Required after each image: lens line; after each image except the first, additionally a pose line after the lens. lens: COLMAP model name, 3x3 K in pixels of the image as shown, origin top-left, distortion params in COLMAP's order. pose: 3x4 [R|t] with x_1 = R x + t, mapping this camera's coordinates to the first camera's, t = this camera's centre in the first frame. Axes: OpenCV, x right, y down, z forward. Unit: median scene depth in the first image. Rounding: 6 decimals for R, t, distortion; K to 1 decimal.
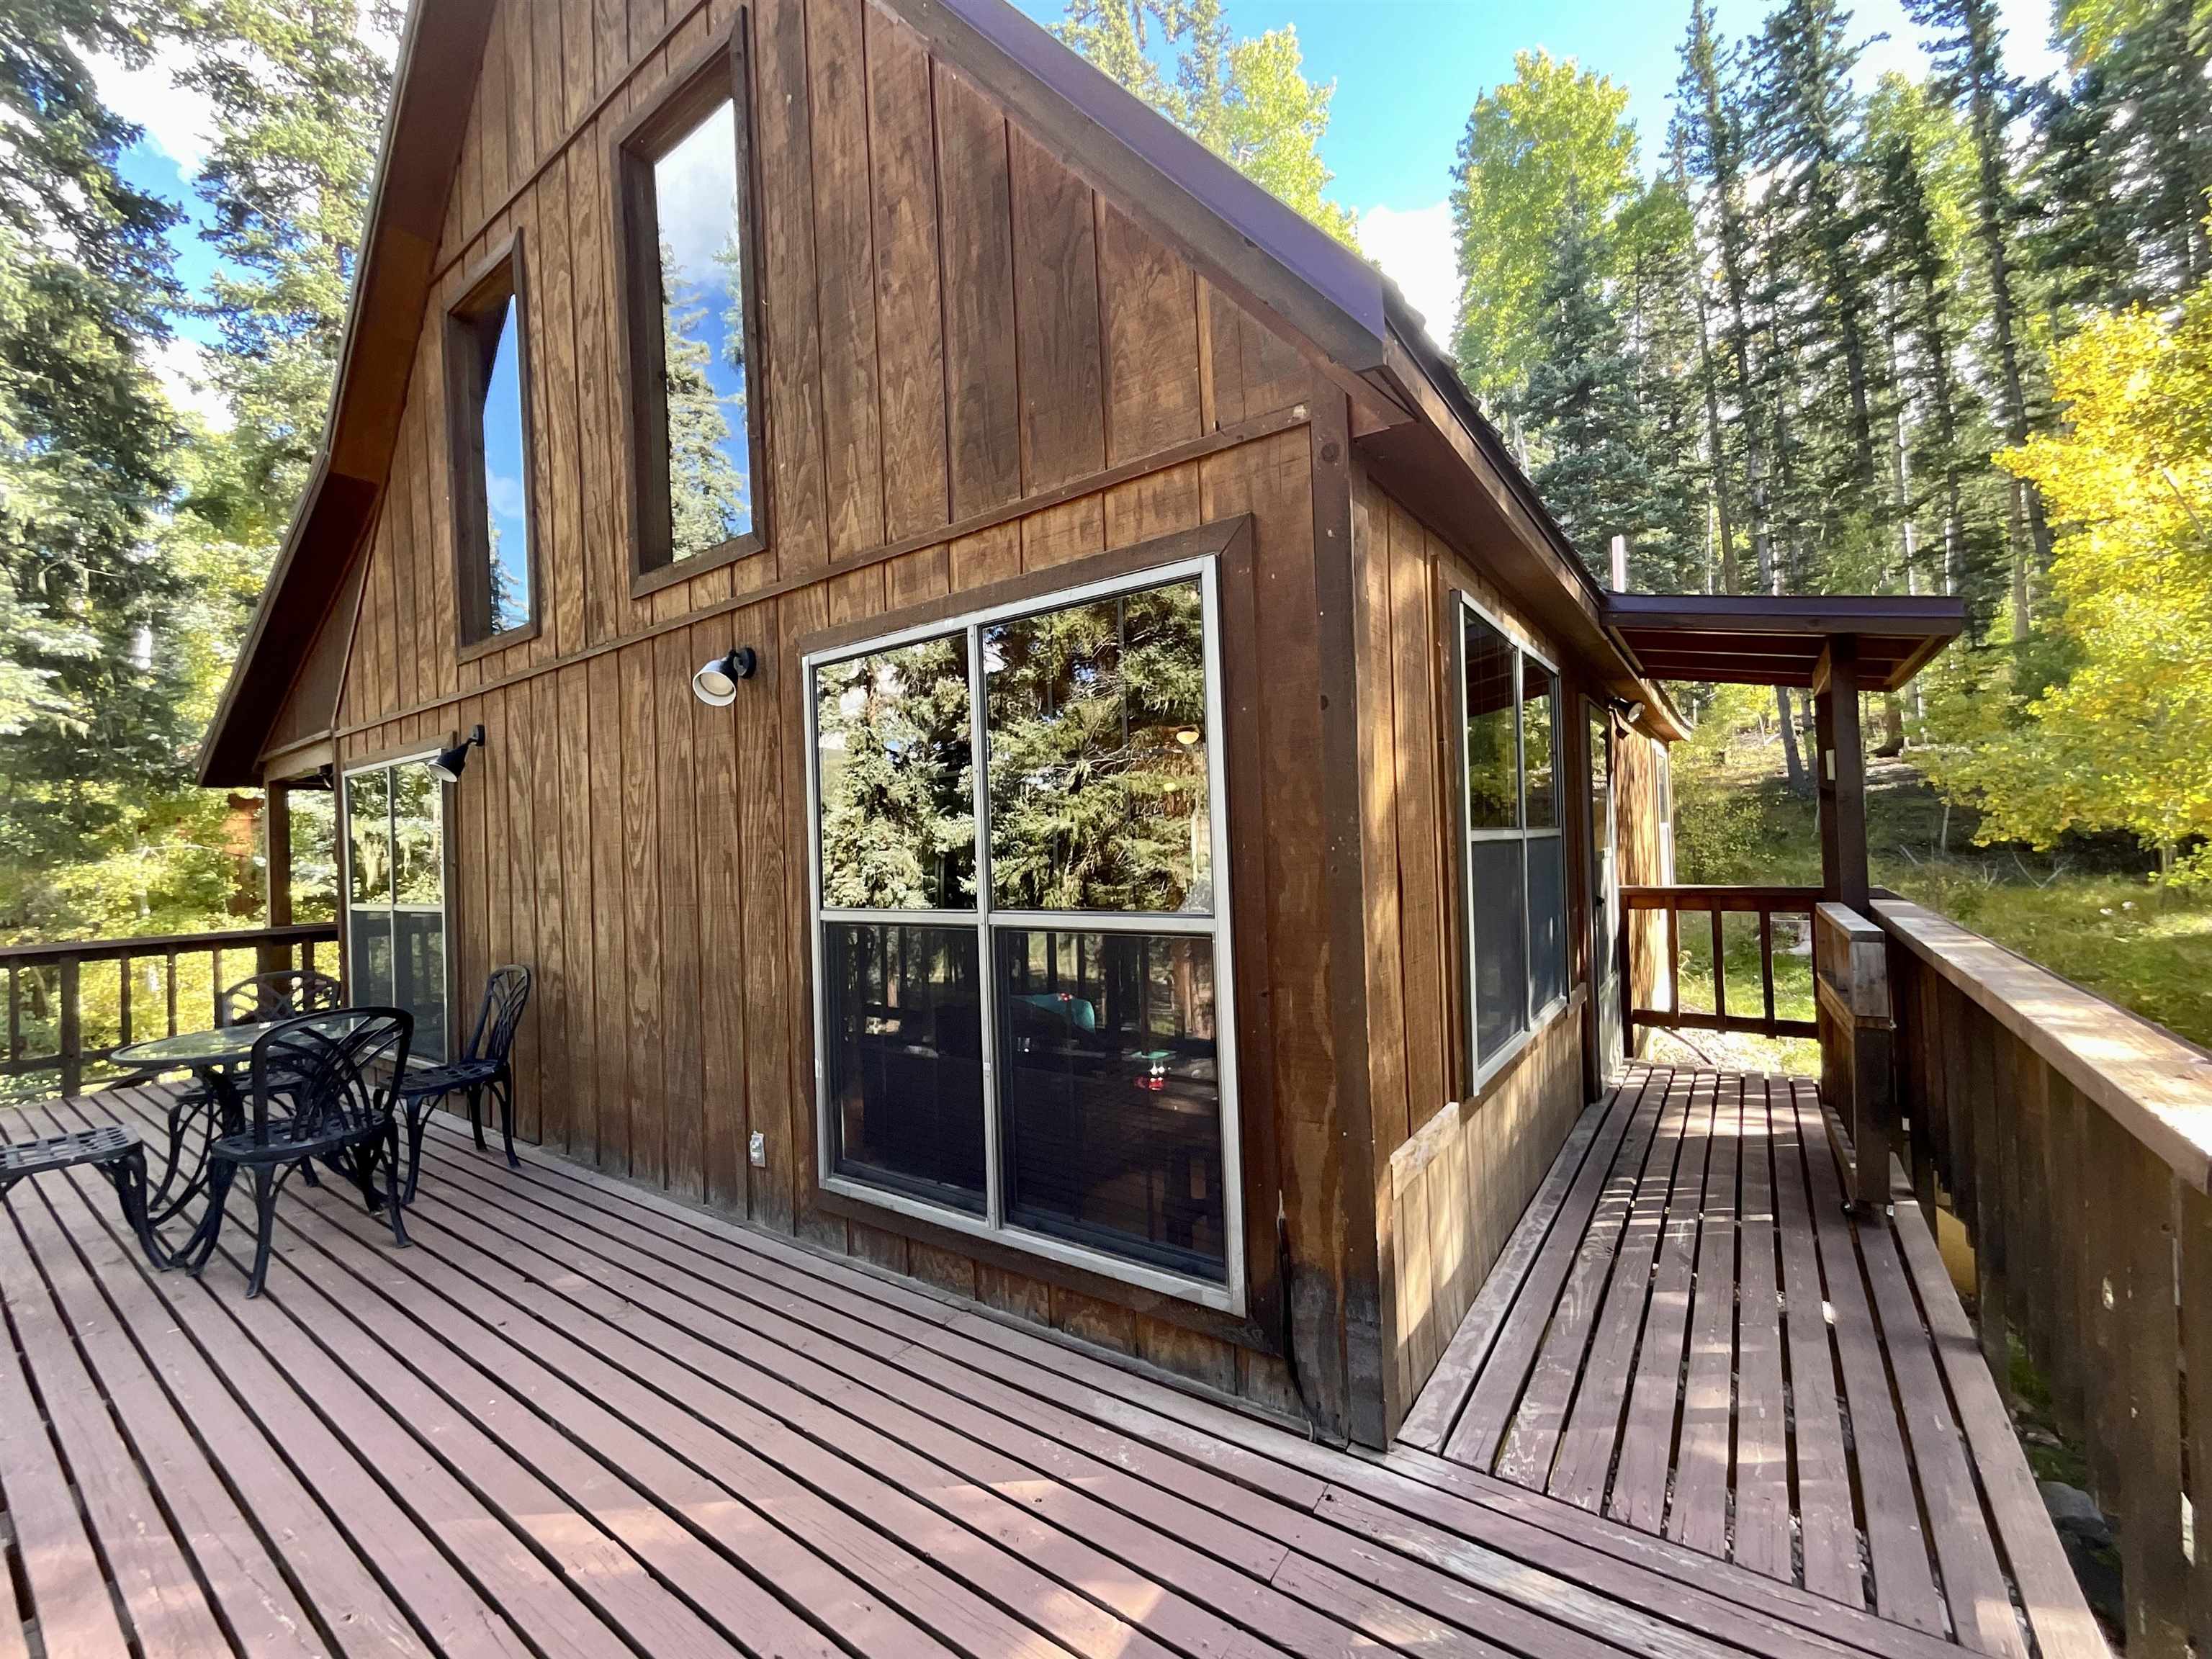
lens RADIAL K [[906.0, 0, 1106.2], [0, 906.0, 840.4], [0, 0, 1]] dist [0.002611, -0.002157]
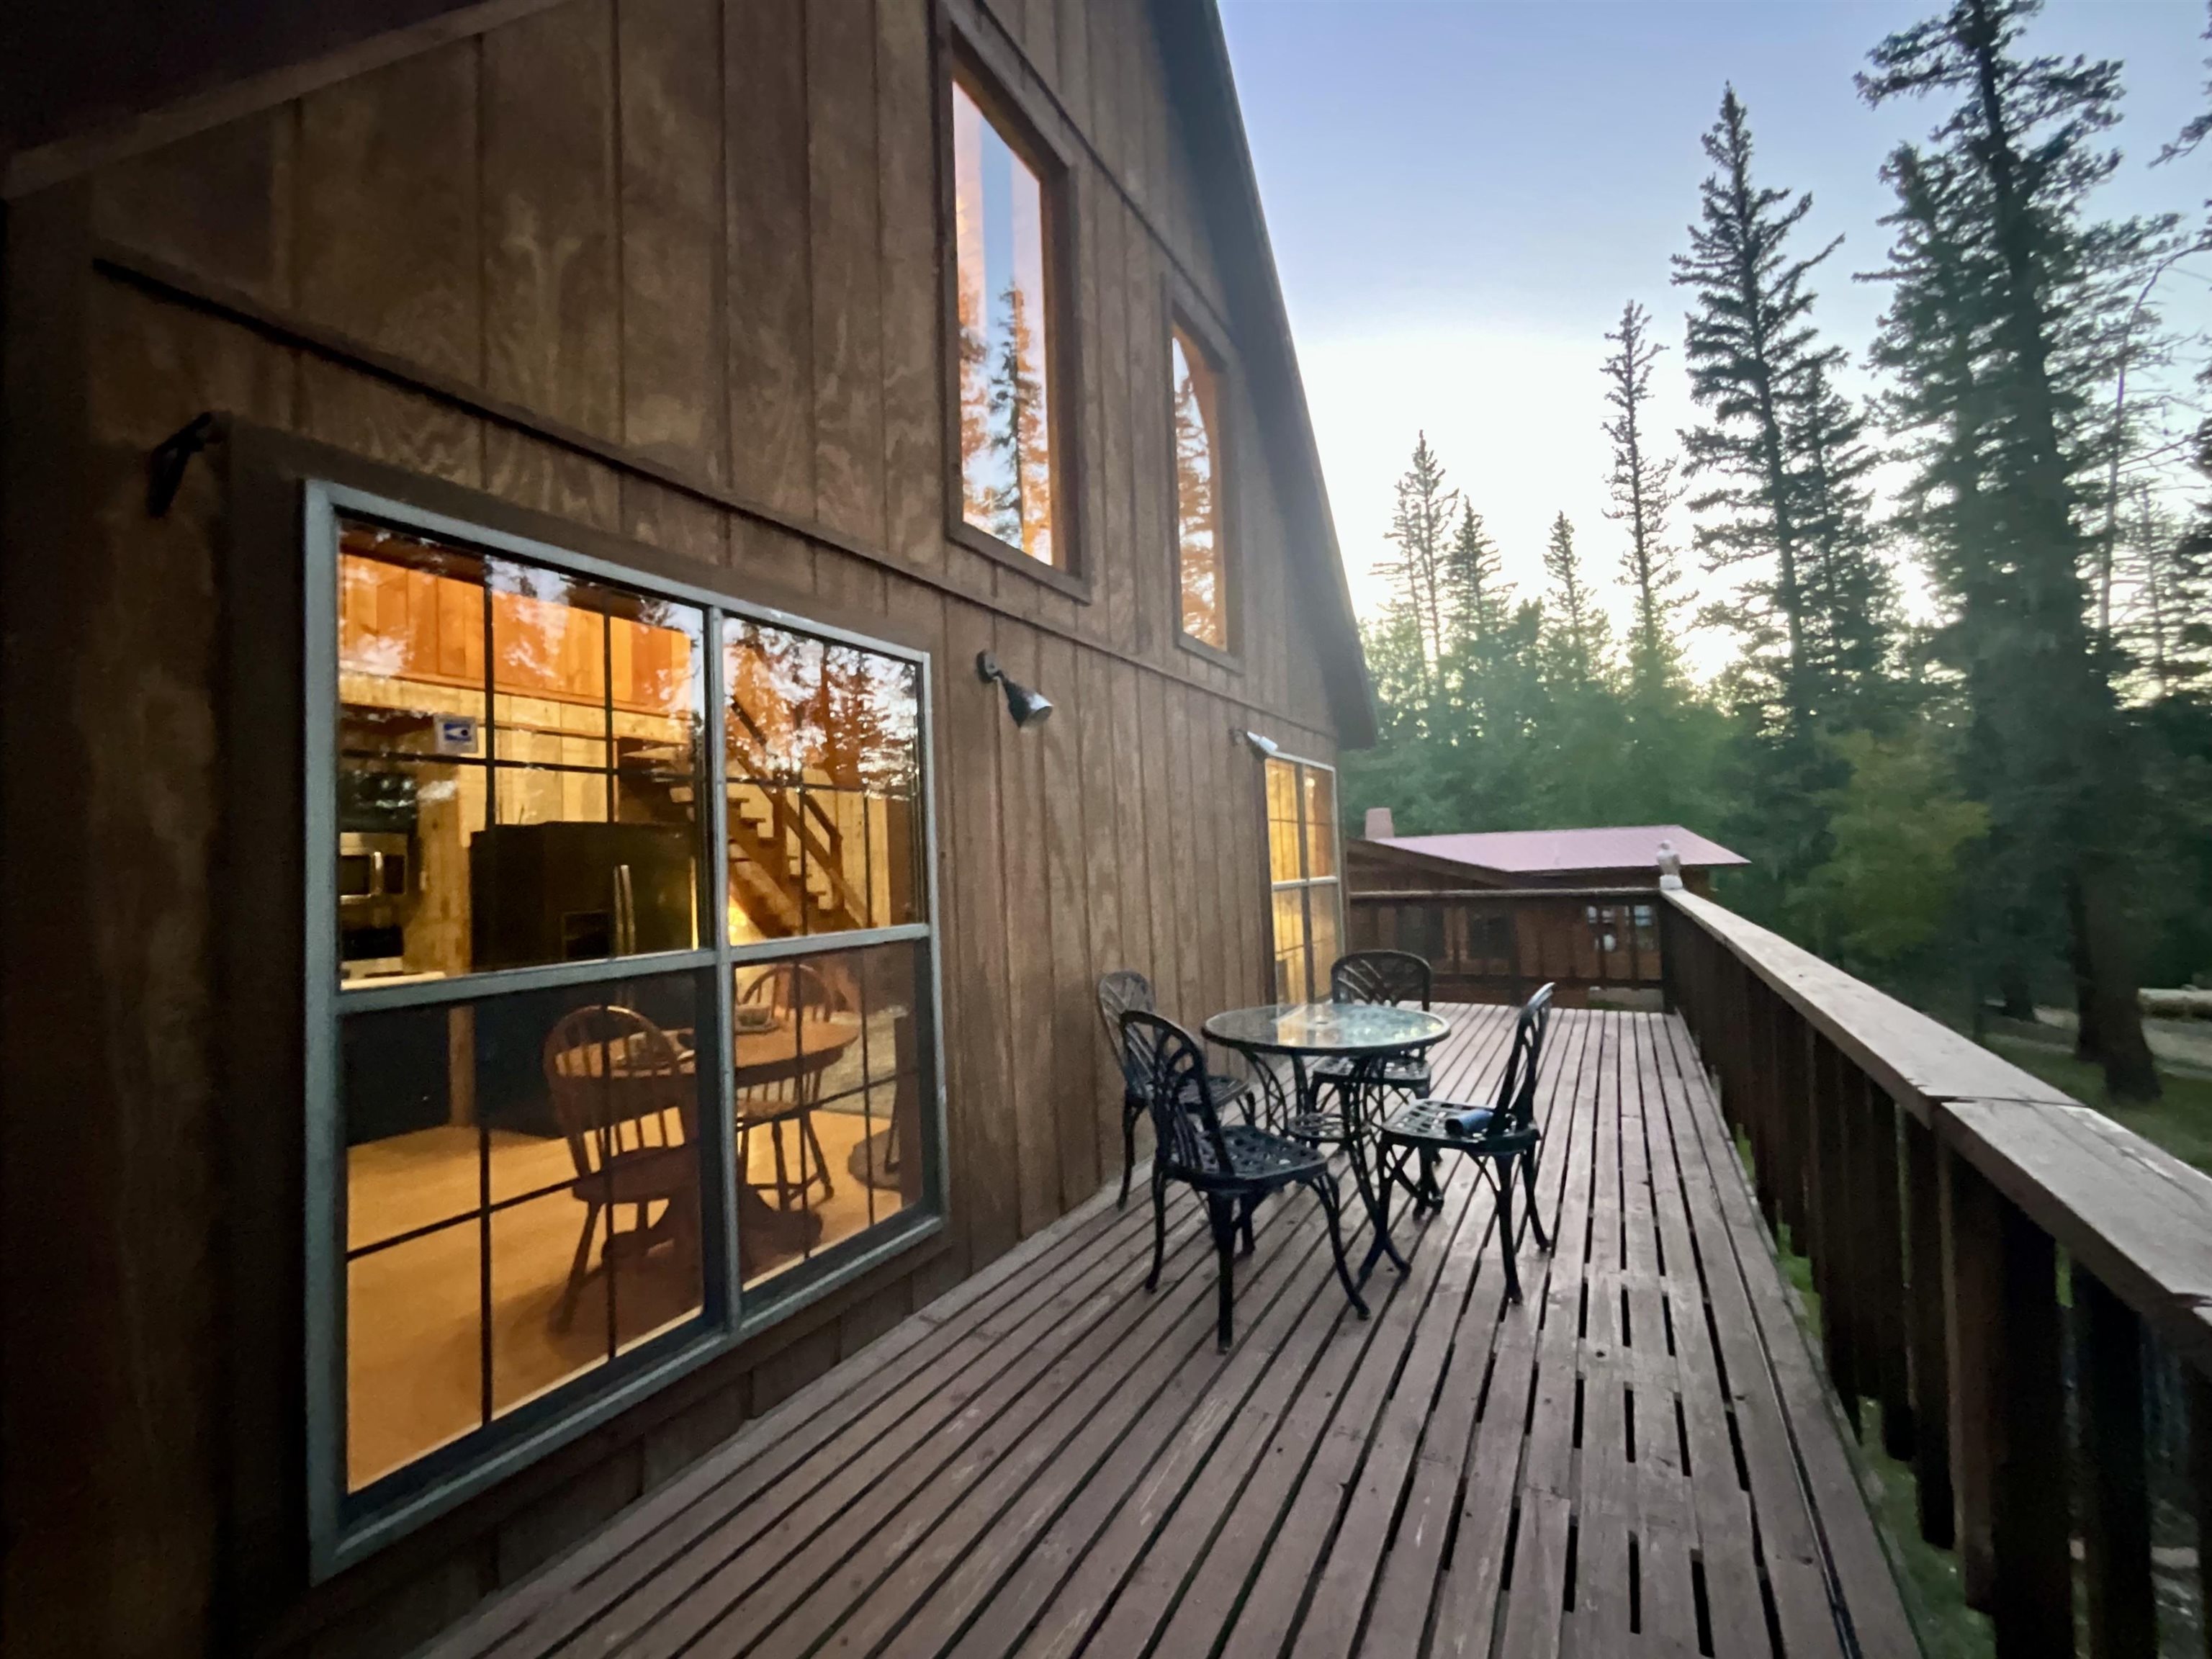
lens RADIAL K [[906.0, 0, 1100.0], [0, 906.0, 832.3], [0, 0, 1]] dist [0.002611, -0.002157]
pose [[-0.124183, 0.070719, 0.989736, -1.523796], [0.022360, 0.997403, -0.068461, 0.062434], [-0.992007, 0.013628, -0.125442, 1.123472]]
